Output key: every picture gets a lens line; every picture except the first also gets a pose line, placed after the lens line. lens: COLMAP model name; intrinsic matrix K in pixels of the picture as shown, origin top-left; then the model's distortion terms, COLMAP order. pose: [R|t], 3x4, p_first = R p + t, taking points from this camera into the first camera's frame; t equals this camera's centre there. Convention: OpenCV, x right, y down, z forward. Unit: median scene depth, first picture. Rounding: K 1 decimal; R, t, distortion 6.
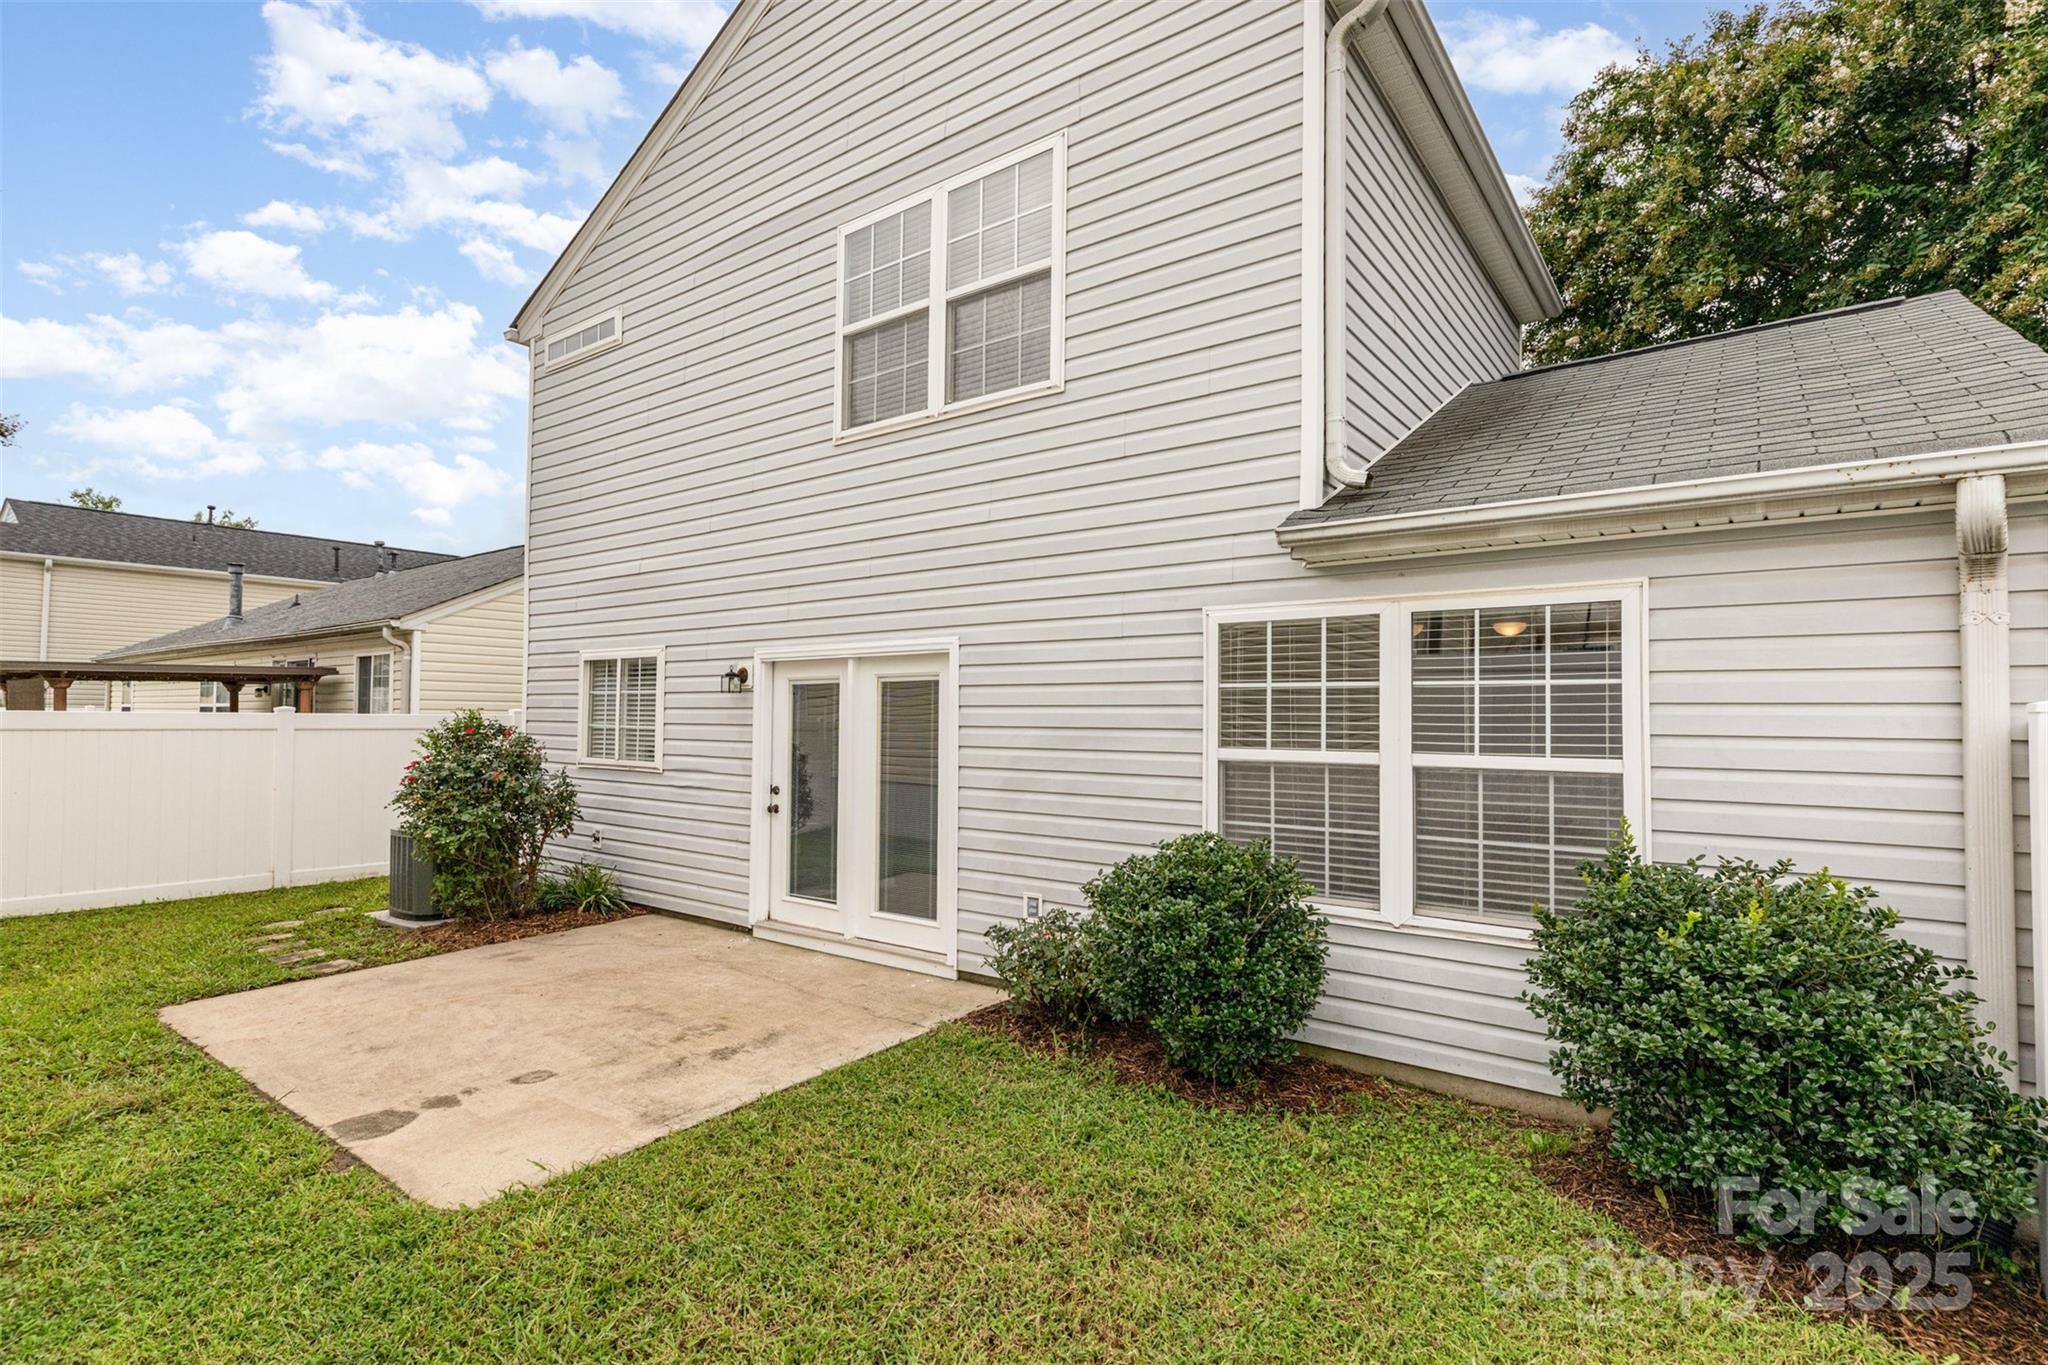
lens RADIAL K [[940.8, 0, 1031.9], [0, 940.8, 686.3], [0, 0, 1]] dist [0.002142, -0.000399]
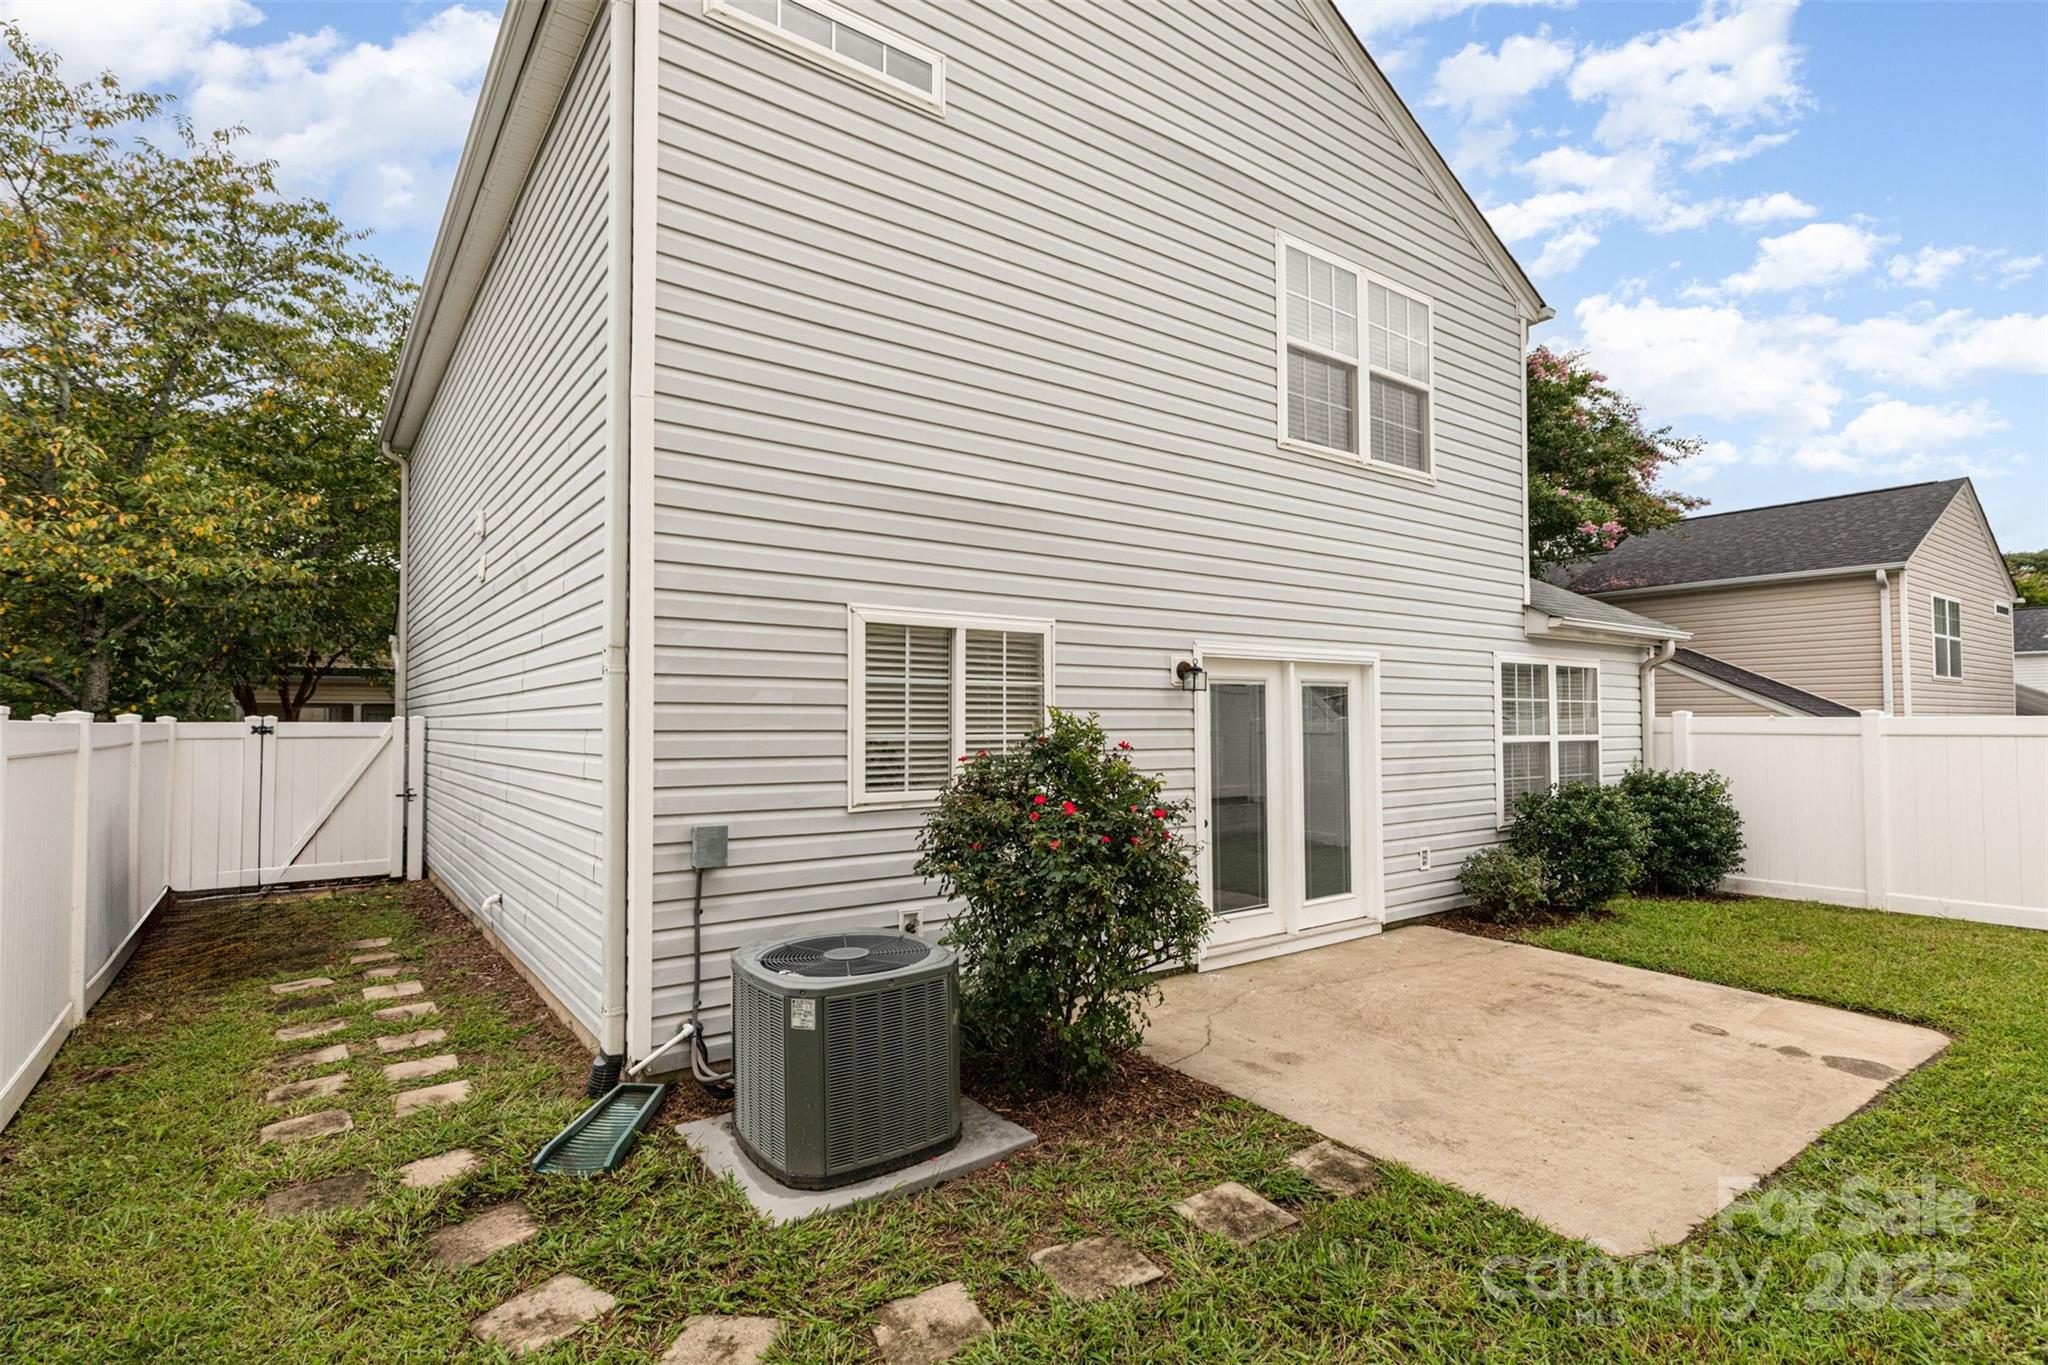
lens RADIAL K [[940.8, 0, 1031.0], [0, 940.8, 689.8], [0, 0, 1]] dist [0.002142, -0.000399]
pose [[0.334617, 0.021470, 0.942110, -1.303280], [-0.031084, 0.999448, -0.011736, 0.022368], [-0.941842, -0.025358, 0.335099, 0.957378]]
